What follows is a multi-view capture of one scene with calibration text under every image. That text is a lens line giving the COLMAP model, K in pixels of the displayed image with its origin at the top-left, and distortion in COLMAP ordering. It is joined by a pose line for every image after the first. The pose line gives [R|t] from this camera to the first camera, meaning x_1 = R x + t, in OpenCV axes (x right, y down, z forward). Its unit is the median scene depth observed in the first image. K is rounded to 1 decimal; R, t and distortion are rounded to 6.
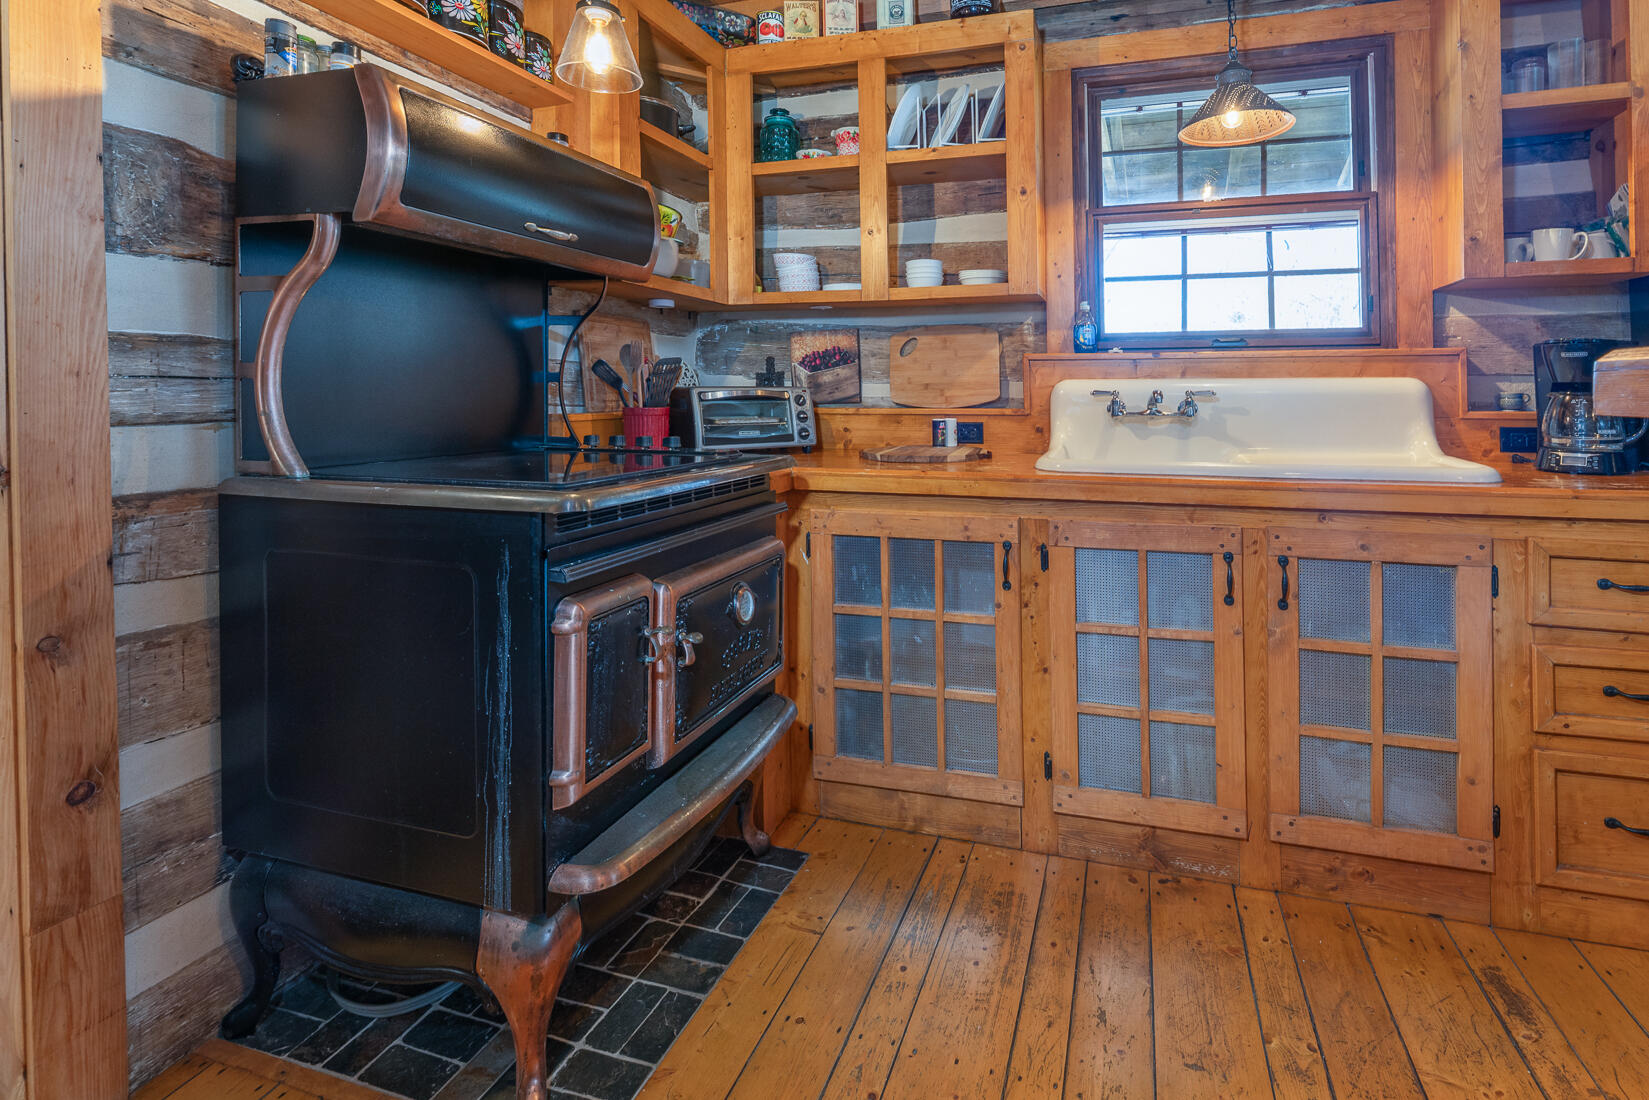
lens RADIAL K [[795.5, 0, 915.2], [0, 795.5, 379.2], [0, 0, 1]] dist [0.000707, -0.000041]
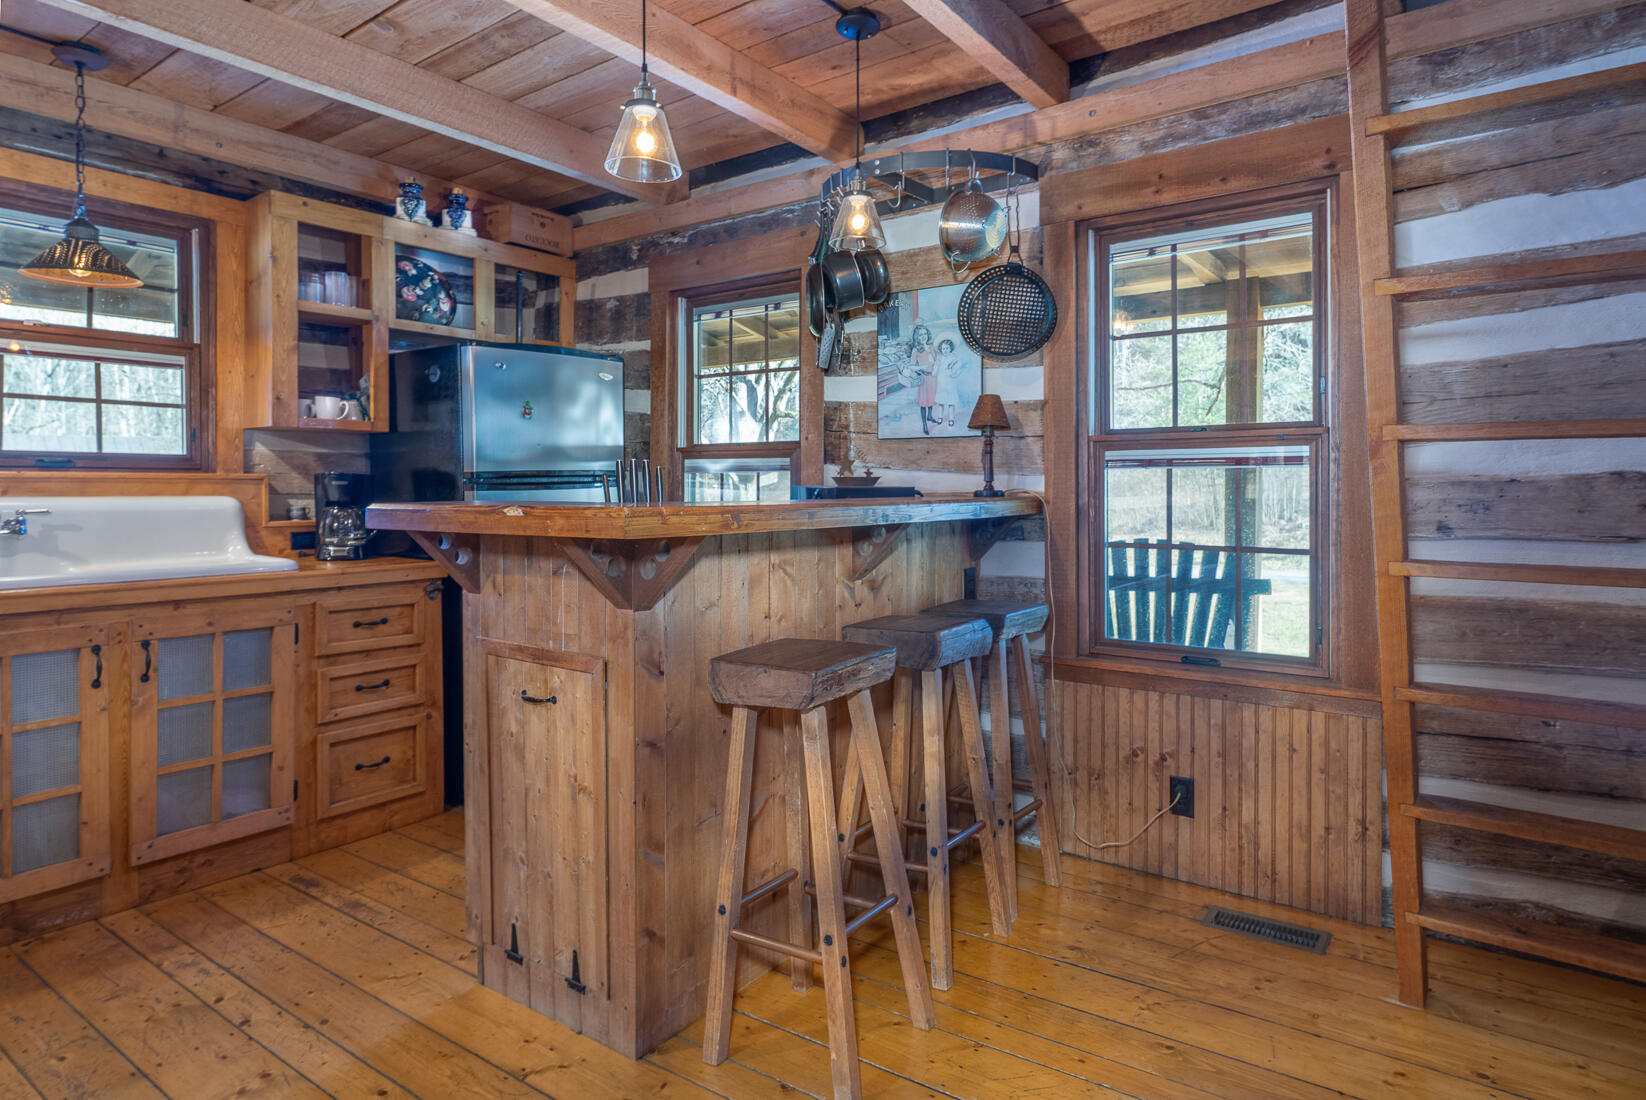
lens RADIAL K [[909.8, 0, 825.2], [0, 909.8, 489.8], [0, 0, 1]] dist [0.000639, -0.000093]
pose [[0.357896, 0.001192, 0.933761, -0.400946], [-0.013612, 0.999900, 0.003941, -0.031634], [-0.933662, -0.014121, 0.357876, -0.422519]]
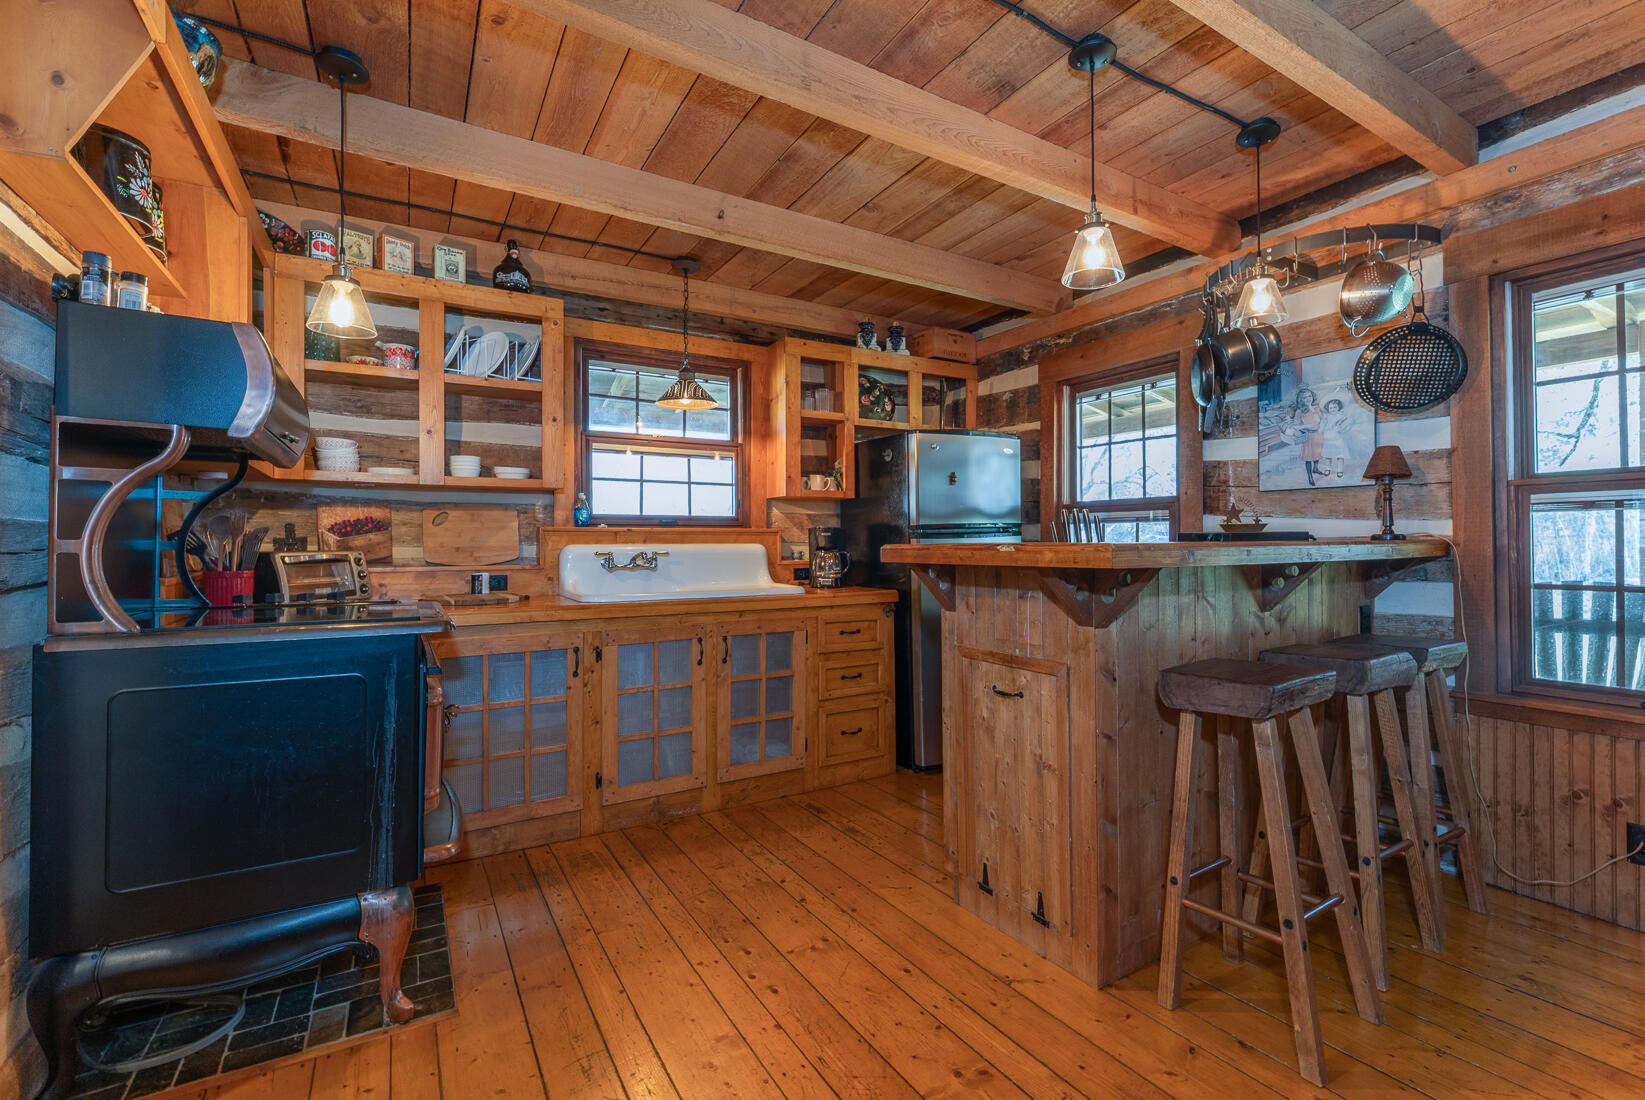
lens RADIAL K [[698.6, 0, 851.2], [0, 698.6, 533.0], [0, 0, 1]] dist [-0.000455, -0.000347]
pose [[0.681944, 0.010347, 0.731331, -0.459104], [-0.007821, 0.999946, -0.006855, -0.018013], [-0.731362, -0.001046, 0.681988, -0.314887]]
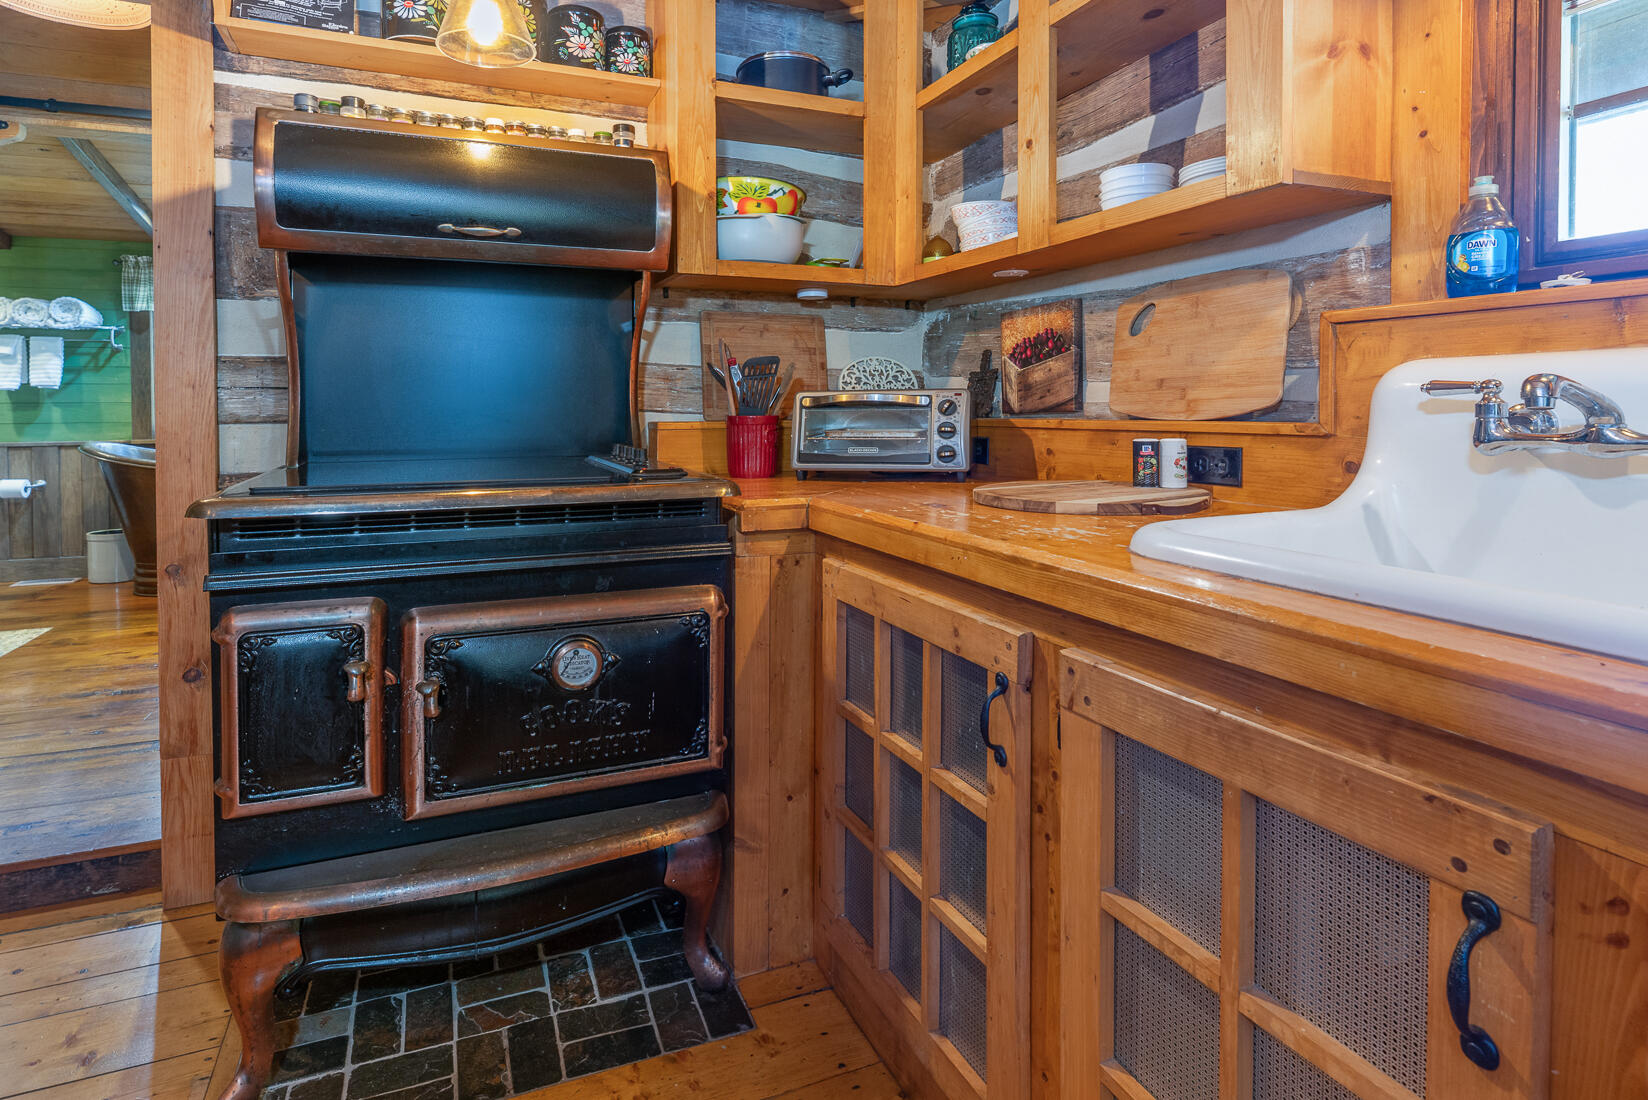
lens RADIAL K [[809.3, 0, 762.9], [0, 809.3, 425.8], [0, 0, 1]] dist [0.000134, 0.000045]
pose [[0.603536, 0.014567, -0.797203, 0.373523], [0.018503, 0.999308, 0.032268, 0.018440], [0.797121, -0.034226, 0.602849, 0.475513]]
